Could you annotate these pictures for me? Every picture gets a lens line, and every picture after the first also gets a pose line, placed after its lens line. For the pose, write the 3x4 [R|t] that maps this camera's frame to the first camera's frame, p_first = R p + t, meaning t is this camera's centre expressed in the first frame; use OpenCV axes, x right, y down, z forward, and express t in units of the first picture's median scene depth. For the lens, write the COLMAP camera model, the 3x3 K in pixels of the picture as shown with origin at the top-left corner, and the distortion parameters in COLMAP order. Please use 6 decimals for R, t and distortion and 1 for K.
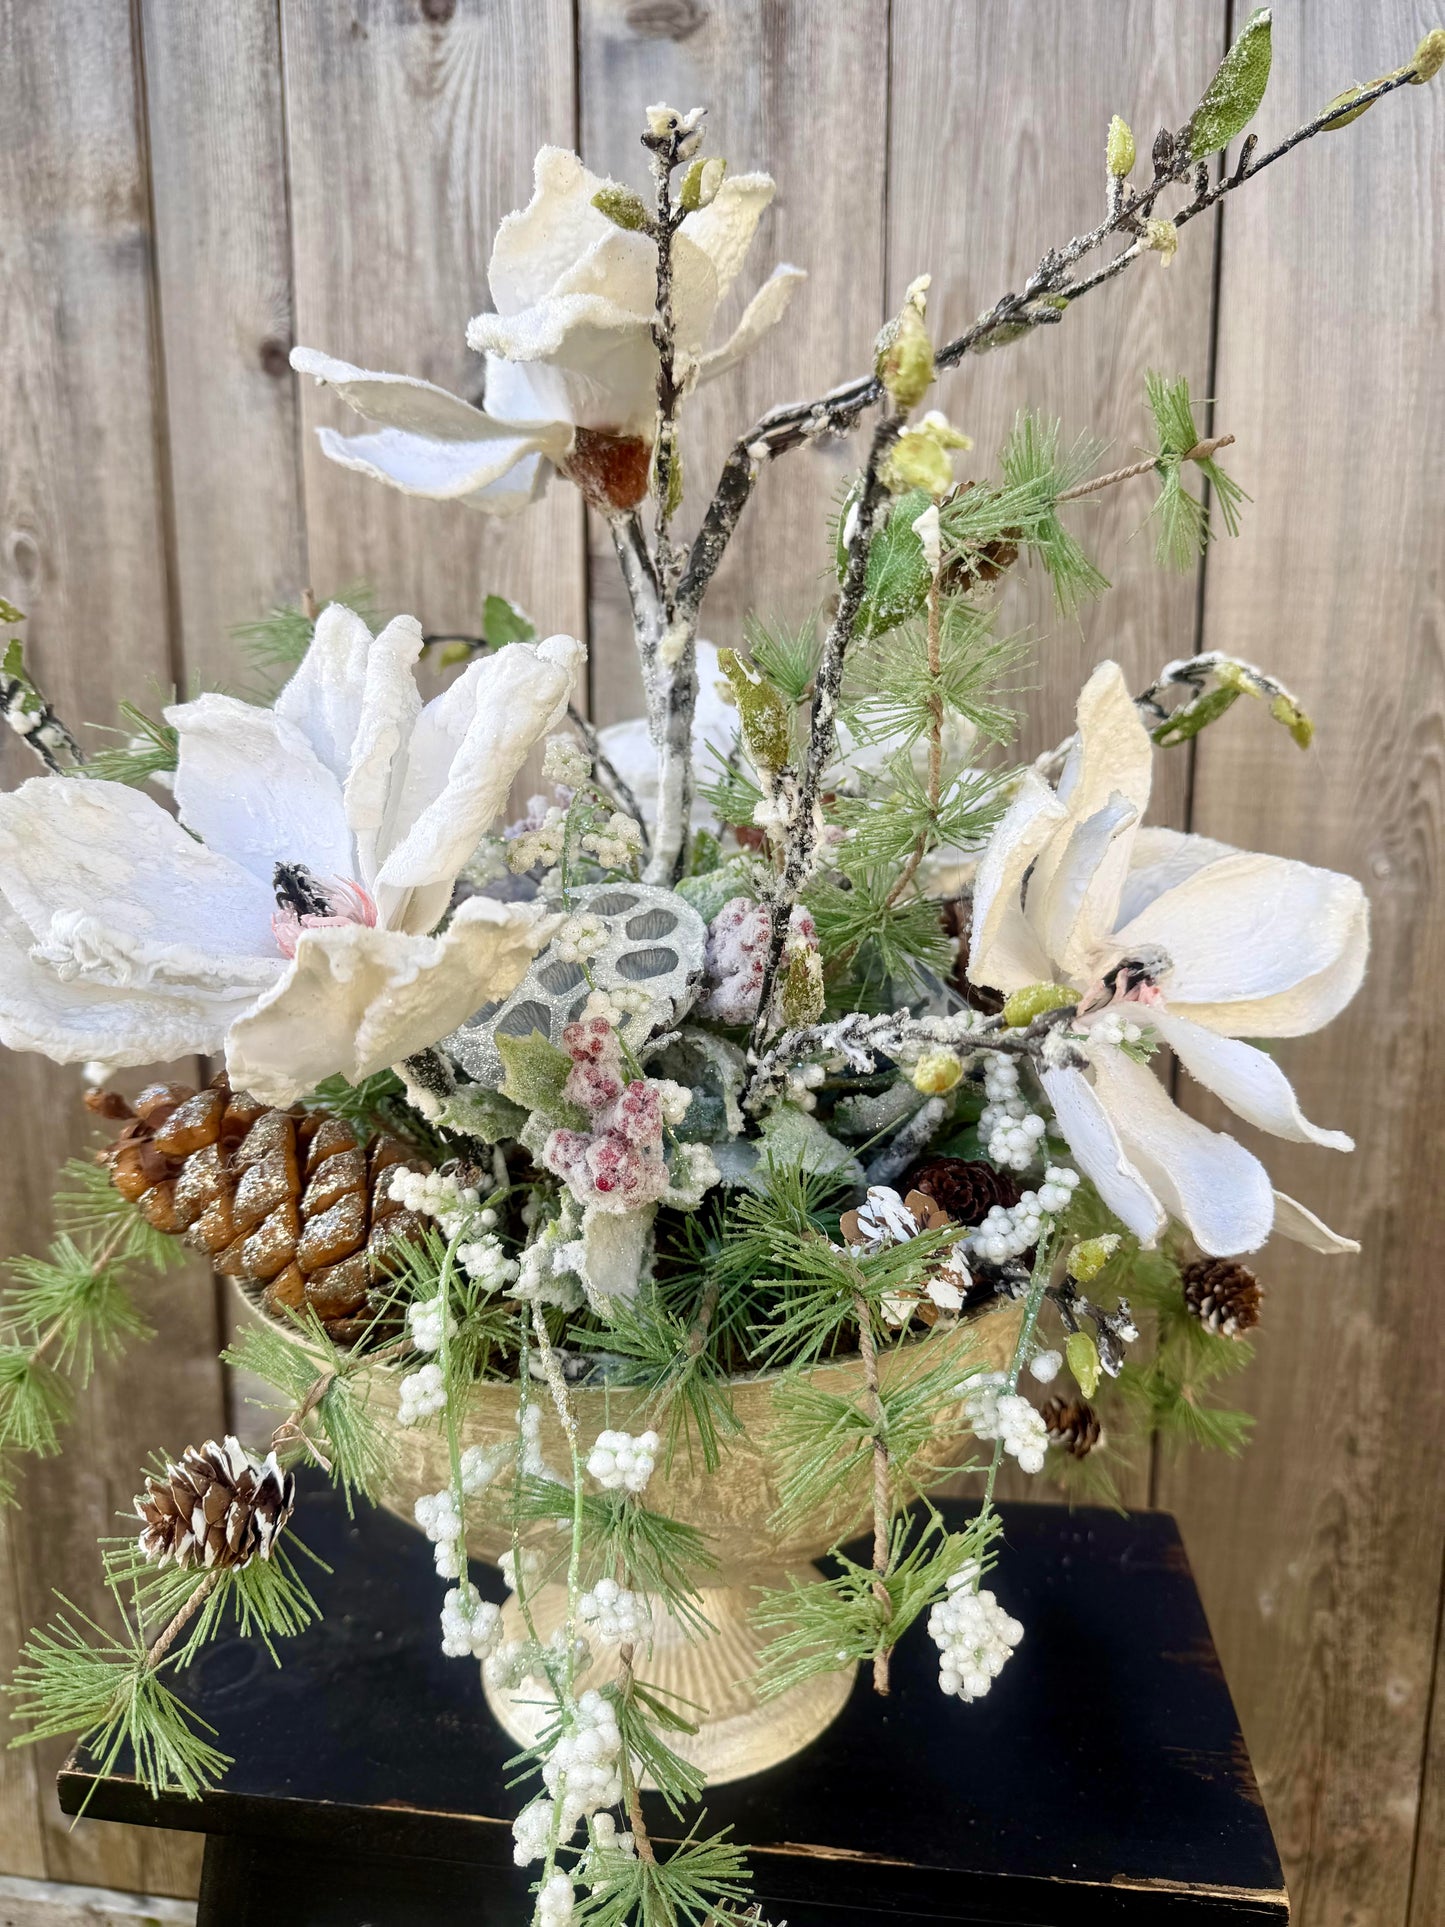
lens RADIAL K [[1401.0, 0, 727.3], [0, 1401.0, 962.5], [0, 0, 1]] dist [-0.024659, 0.008040]
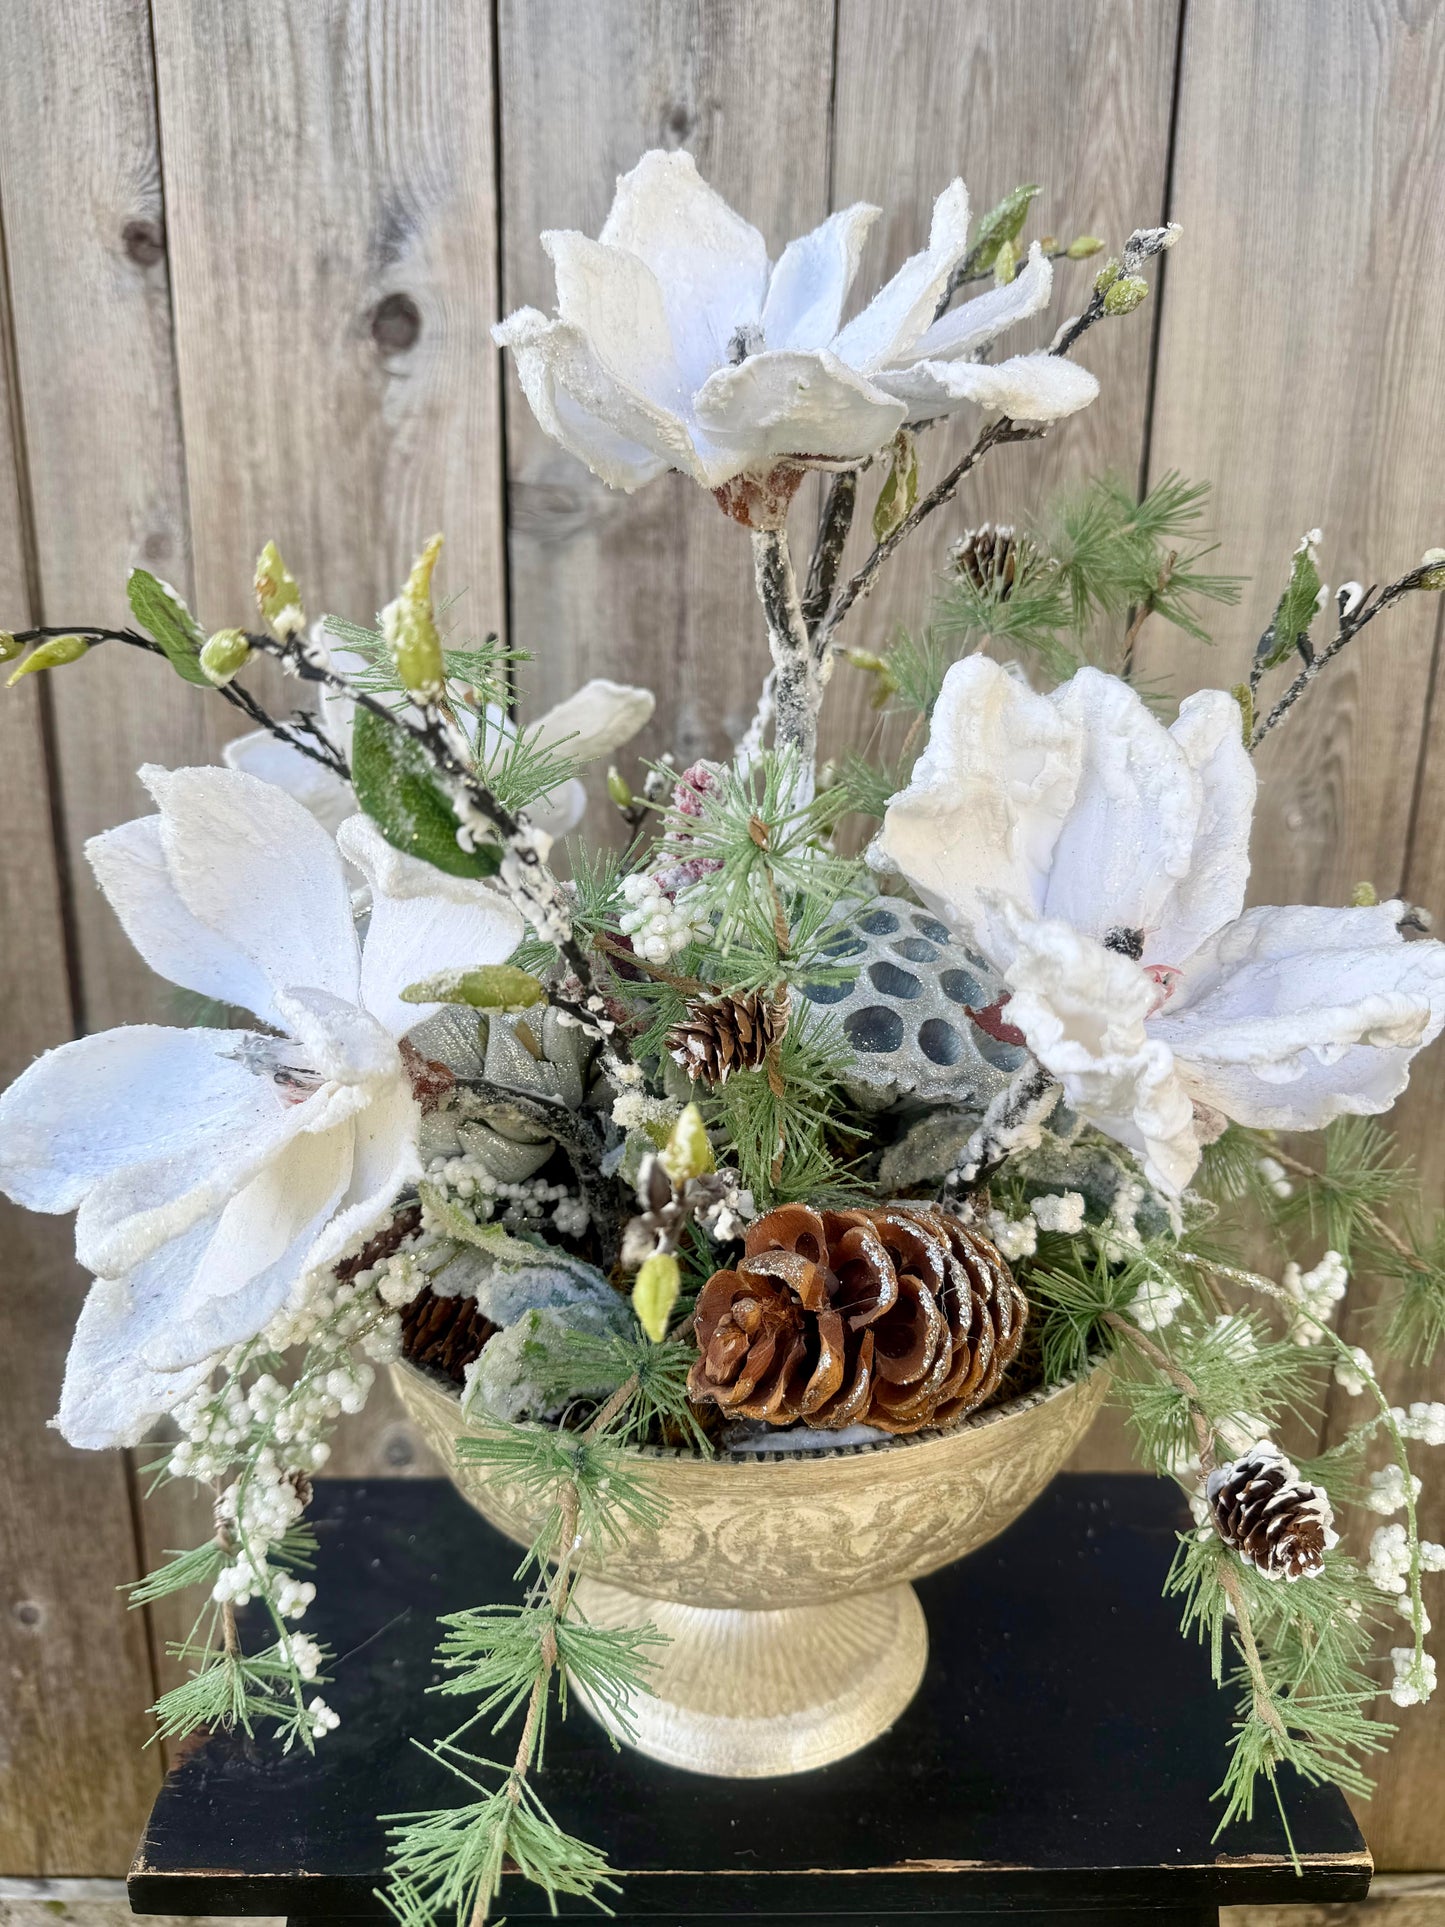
lens RADIAL K [[1401.0, 0, 727.3], [0, 1401.0, 962.5], [0, 0, 1]] dist [-0.024659, 0.008040]
pose [[0.986745, -0.023308, 0.160594, -0.120120], [0.009105, 0.996025, 0.088610, -0.058807], [-0.162021, -0.085973, 0.983035, 0.037788]]
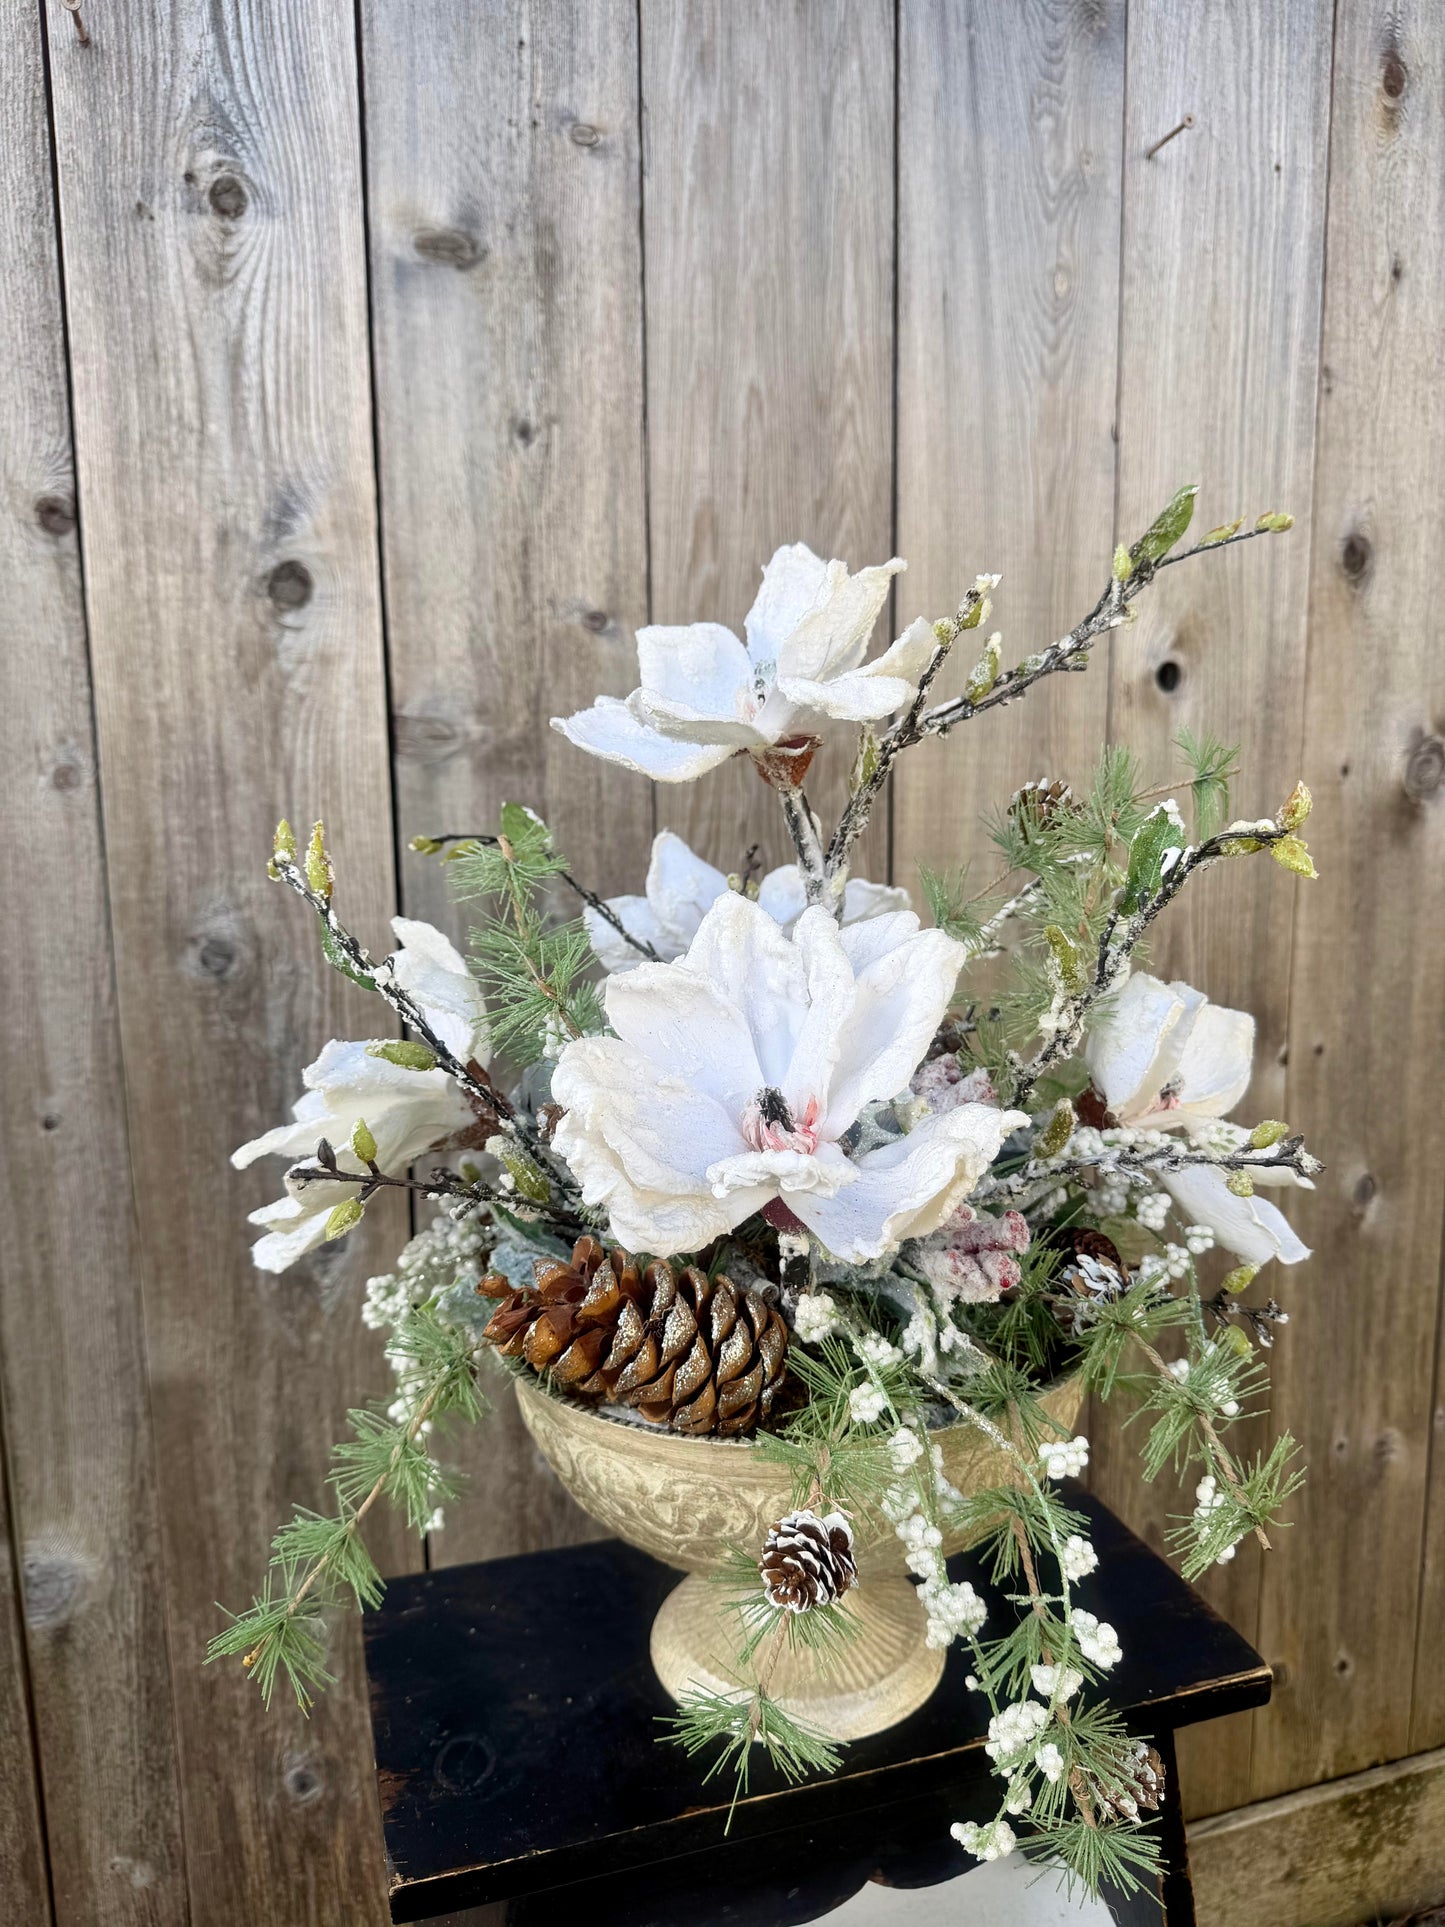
lens RADIAL K [[1384.3, 0, 721.9], [0, 1384.3, 959.7], [0, 0, 1]] dist [-0.006712, -0.002879]
pose [[0.906495, -0.069582, 0.416444, -0.353752], [0.082067, 0.996553, -0.012128, -0.071812], [-0.414164, 0.045170, 0.909081, -0.089732]]
